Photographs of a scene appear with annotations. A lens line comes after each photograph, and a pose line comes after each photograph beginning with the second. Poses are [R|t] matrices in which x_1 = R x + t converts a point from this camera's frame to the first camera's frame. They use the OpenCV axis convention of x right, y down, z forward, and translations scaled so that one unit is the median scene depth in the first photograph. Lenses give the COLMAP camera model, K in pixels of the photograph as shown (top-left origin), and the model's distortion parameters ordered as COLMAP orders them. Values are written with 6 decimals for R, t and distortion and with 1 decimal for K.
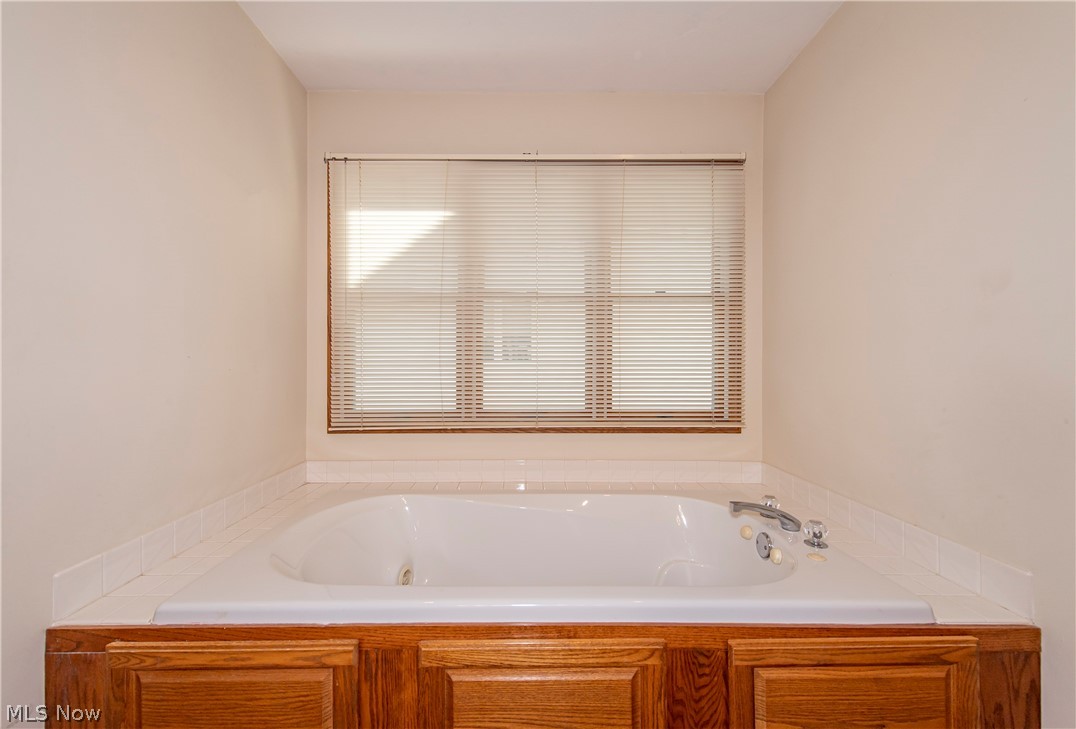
lens RADIAL K [[411.4, 0, 538.0], [0, 411.4, 364.5], [0, 0, 1]] dist [0.000316, -0.000007]
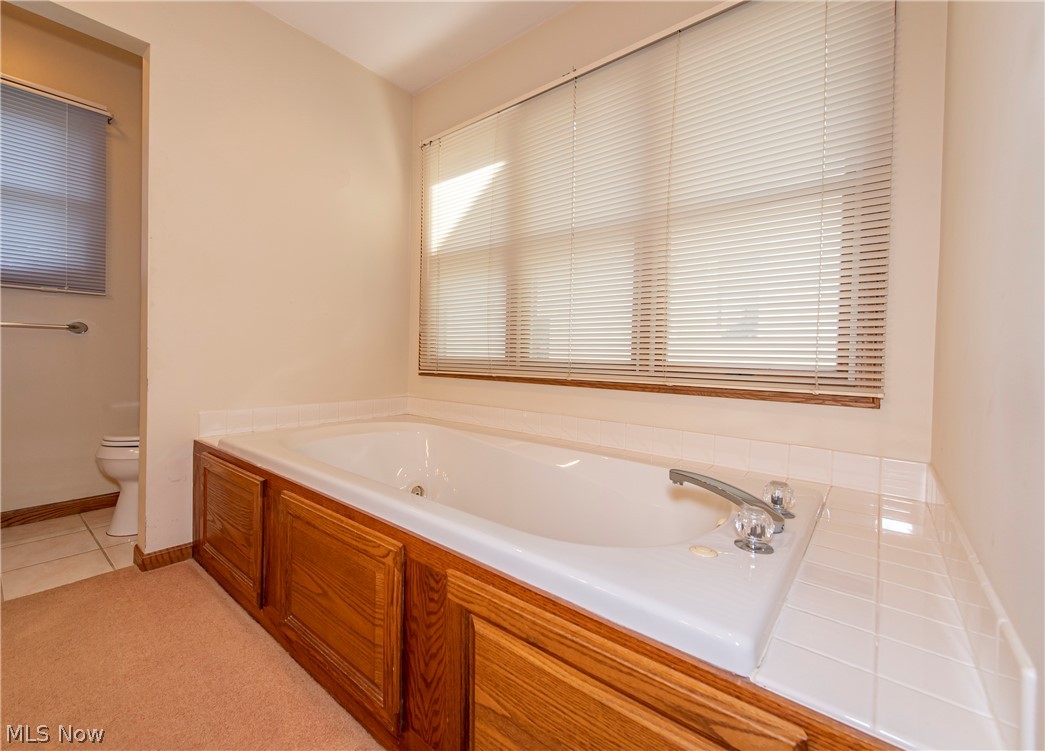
lens RADIAL K [[444.2, 0, 493.5], [0, 444.2, 360.9], [0, 0, 1]] dist [0.000298, -0.000097]
pose [[0.751142, 0.021977, -0.659774, 1.114233], [-0.017405, 0.999758, 0.013487, 0.228493], [0.659911, 0.001353, 0.751343, 0.371499]]
